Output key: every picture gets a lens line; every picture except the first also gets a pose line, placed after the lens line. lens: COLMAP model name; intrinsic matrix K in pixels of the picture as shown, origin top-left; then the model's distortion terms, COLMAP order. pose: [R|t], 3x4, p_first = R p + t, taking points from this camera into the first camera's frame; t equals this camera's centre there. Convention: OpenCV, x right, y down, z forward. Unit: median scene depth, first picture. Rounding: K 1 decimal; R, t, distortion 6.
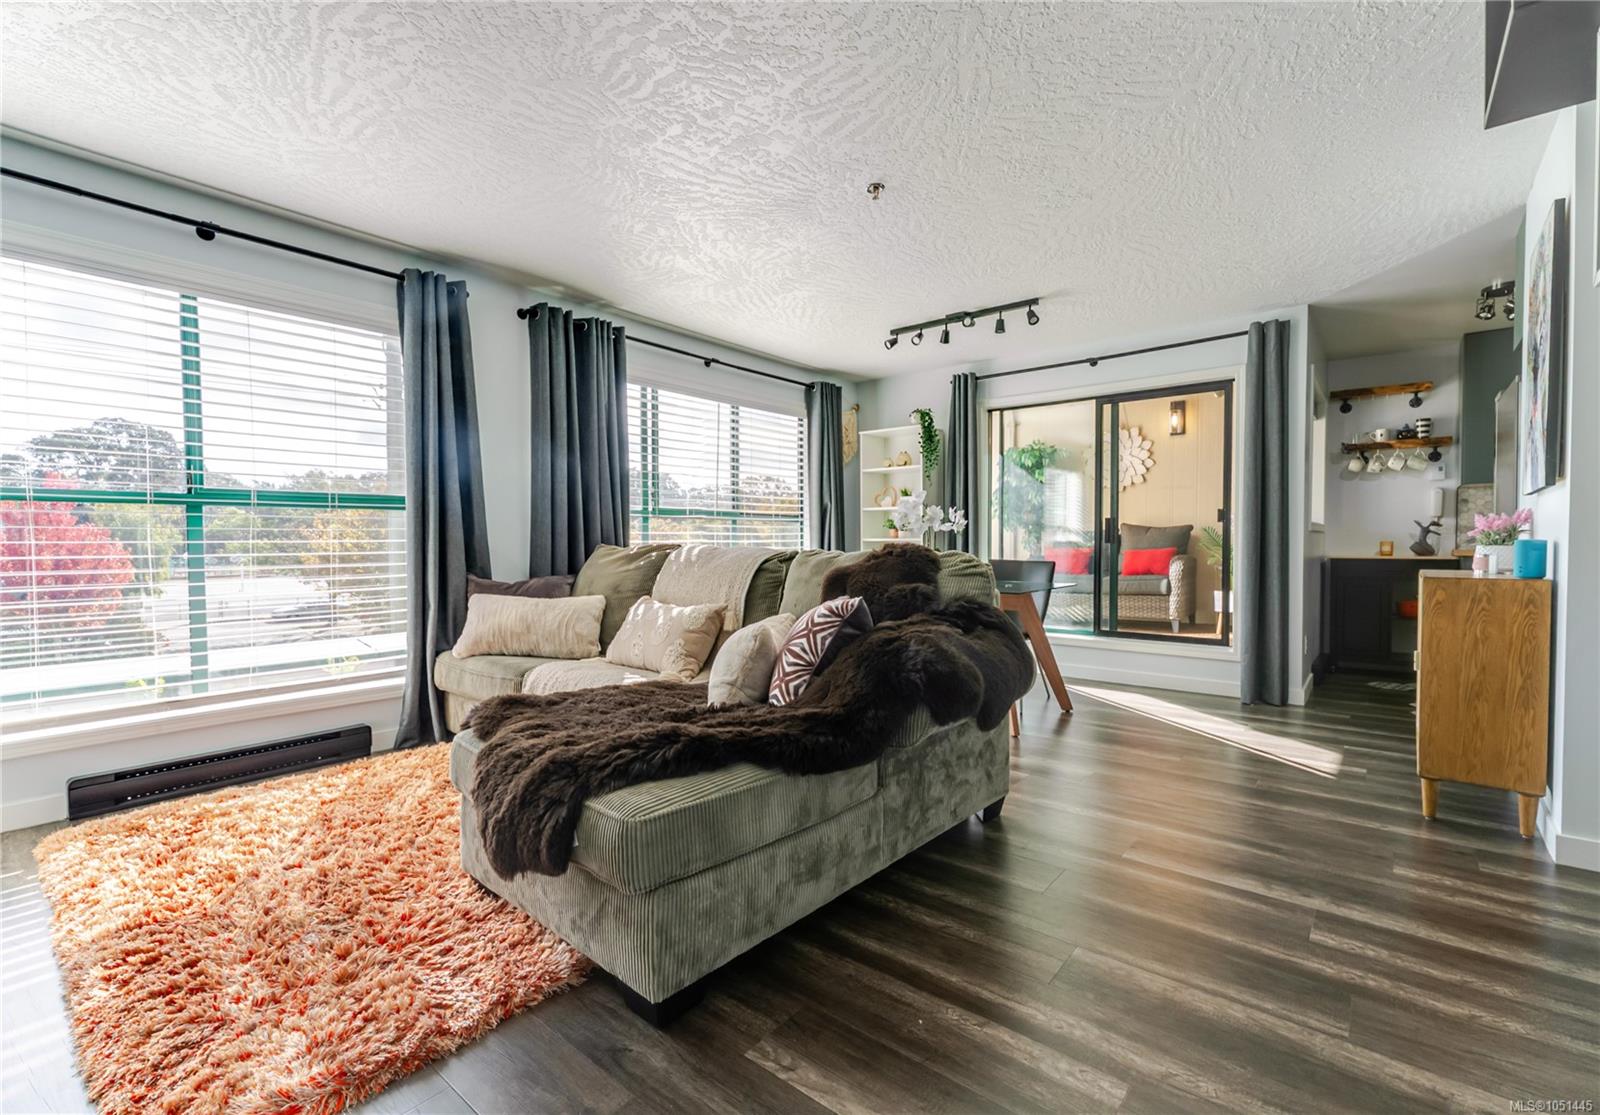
lens RADIAL K [[708.3, 0, 835.3], [0, 708.3, 557.8], [0, 0, 1]] dist [-0.000488, -0.000131]
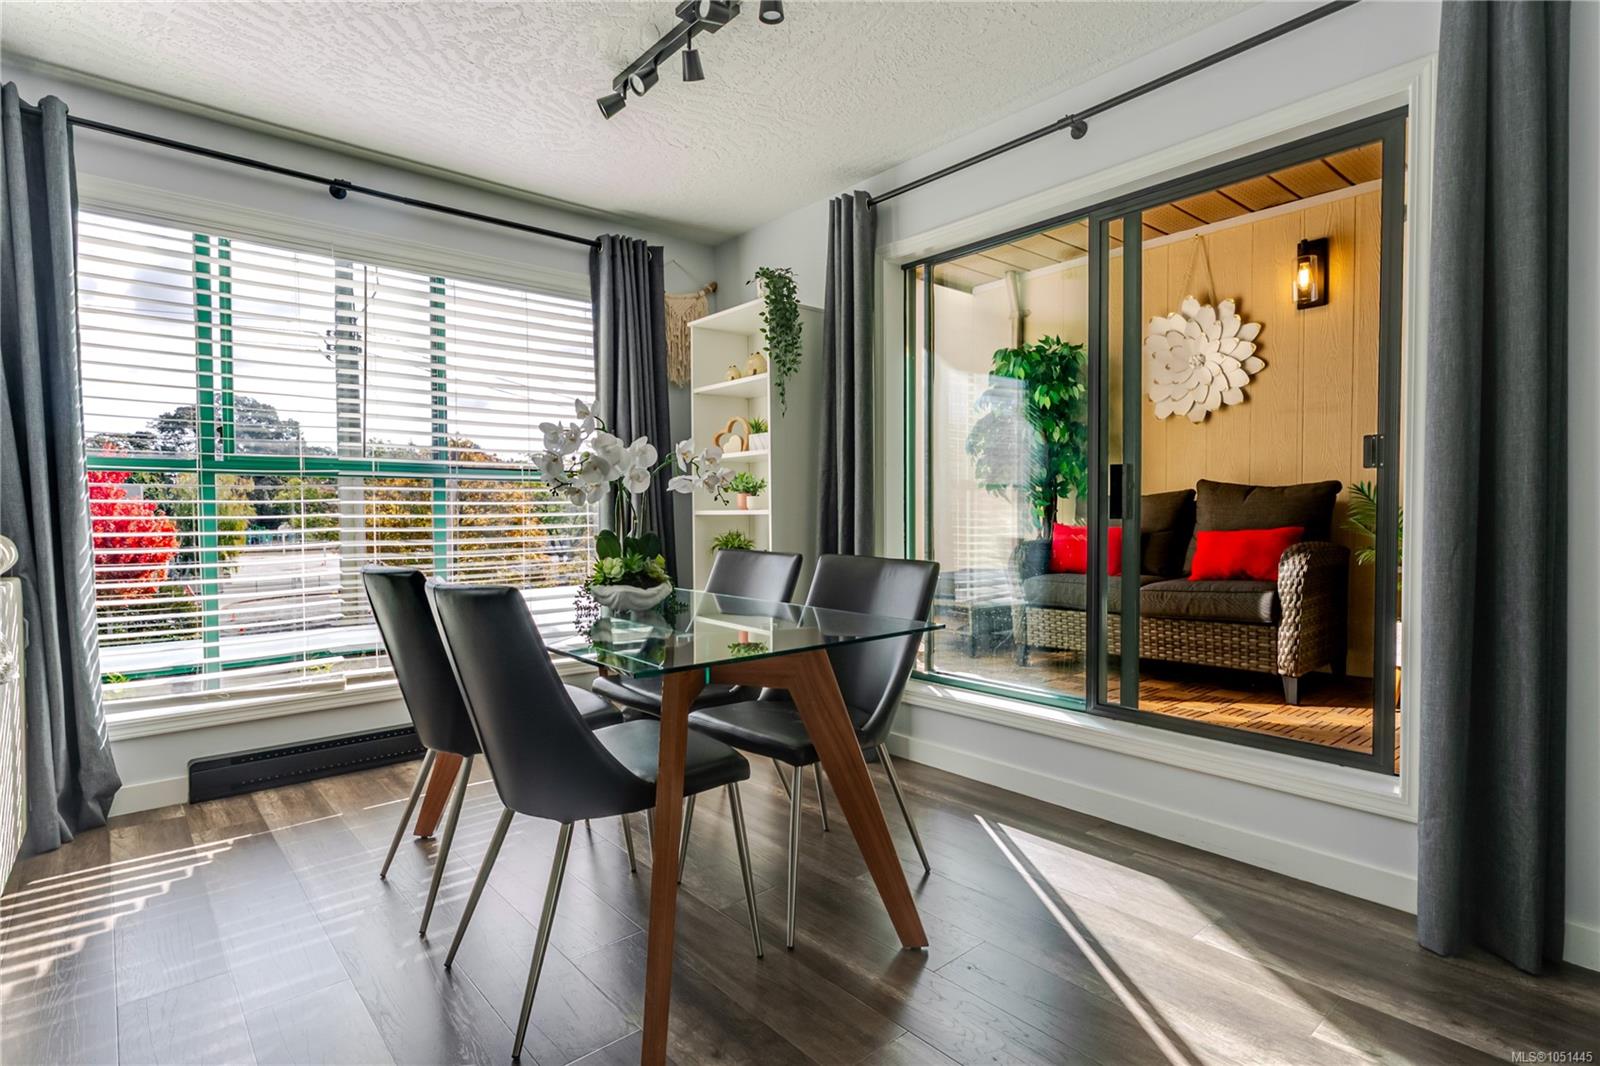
lens RADIAL K [[802.2, 0, 802.5], [0, 802.2, 534.8], [0, 0, 1]] dist [-0.001326, 0.000263]
pose [[0.982785, 0.002732, -0.184735, 0.280674], [-0.002009, 0.999990, 0.004101, -0.011827], [0.184744, -0.003659, 0.982780, 0.442858]]
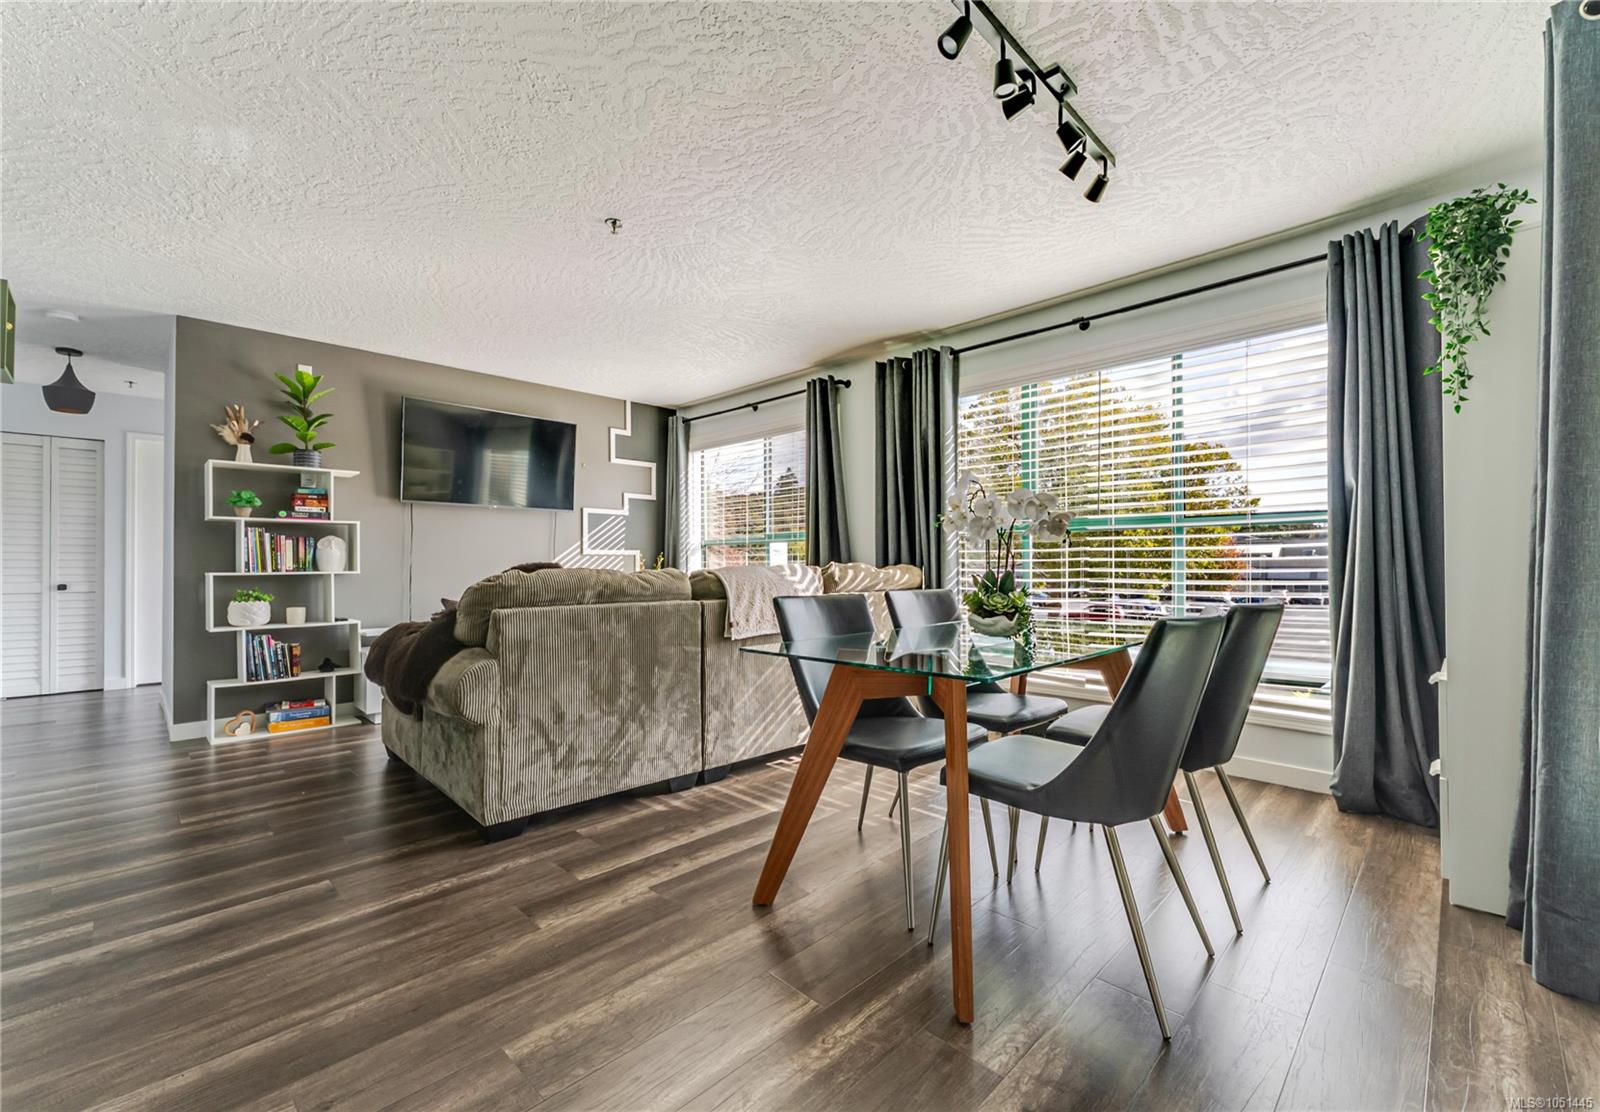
lens RADIAL K [[668.6, 0, 805.1], [0, 668.6, 557.5], [0, 0, 1]] dist [-0.000717, -0.000150]
pose [[-0.112593, -0.005966, -0.993623, 0.550021], [-0.019060, 0.999811, -0.003843, -0.016545], [0.993458, 0.018506, -0.112685, 0.767782]]
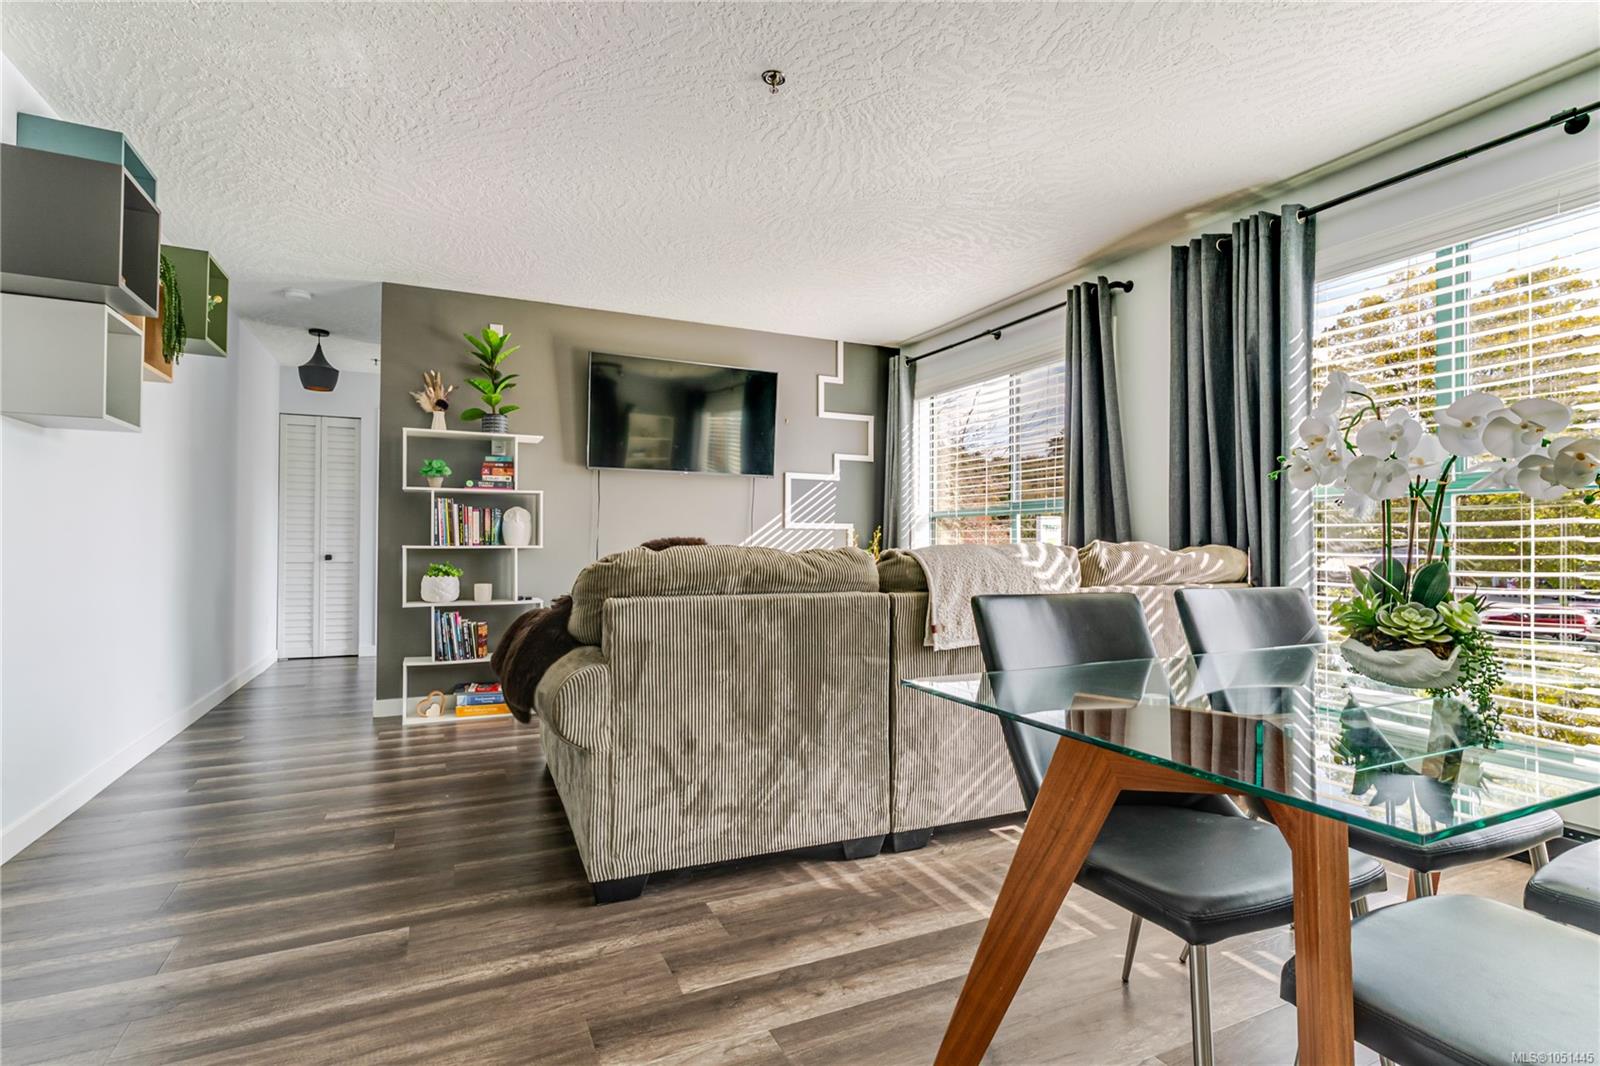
lens RADIAL K [[769.0, 0, 802.6], [0, 769.0, 532.9], [0, 0, 1]] dist [0.000945, -0.000735]
pose [[-0.449398, -0.008367, -0.893292, 0.431830], [-0.024994, 0.999682, 0.003210, -0.016686], [0.892982, 0.023769, -0.449464, 0.776611]]
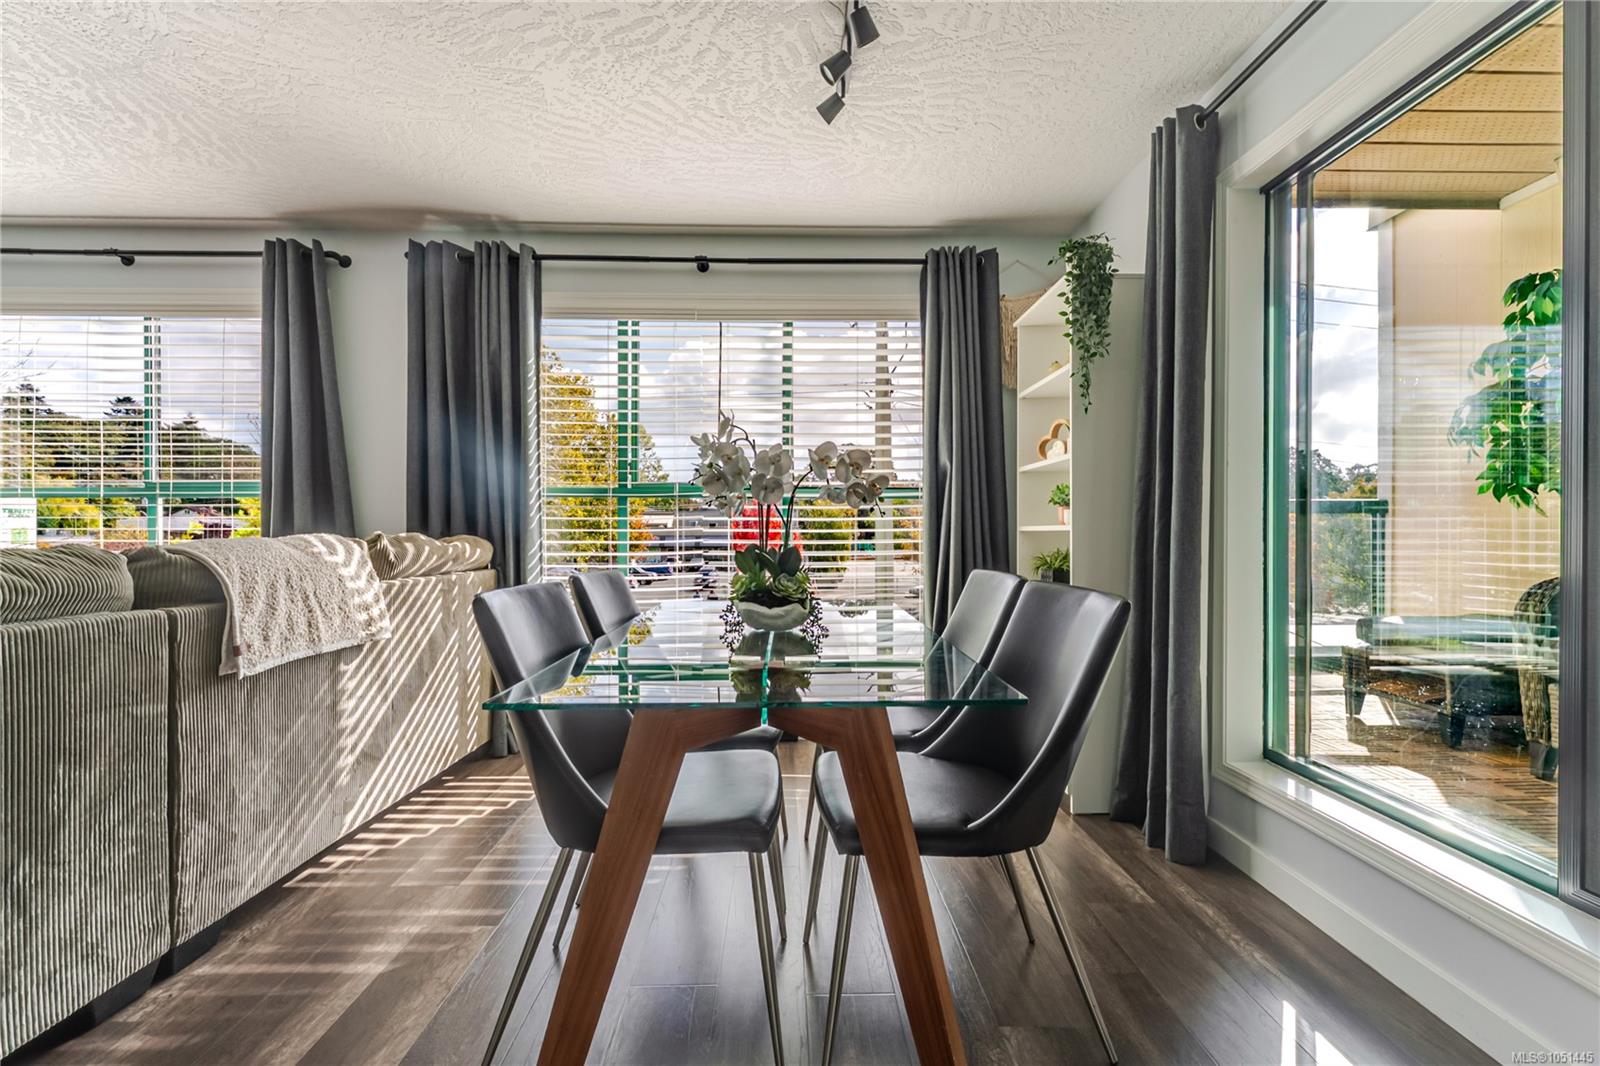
lens RADIAL K [[711.1, 0, 801.5], [0, 711.1, 534.8], [0, 0, 1]] dist [0.000264, 0.000161]
pose [[0.634855, 0.006556, -0.772603, 0.394030], [-0.021385, 0.999730, -0.009089, -0.014416], [0.772335, 0.022292, 0.634824, 0.631106]]
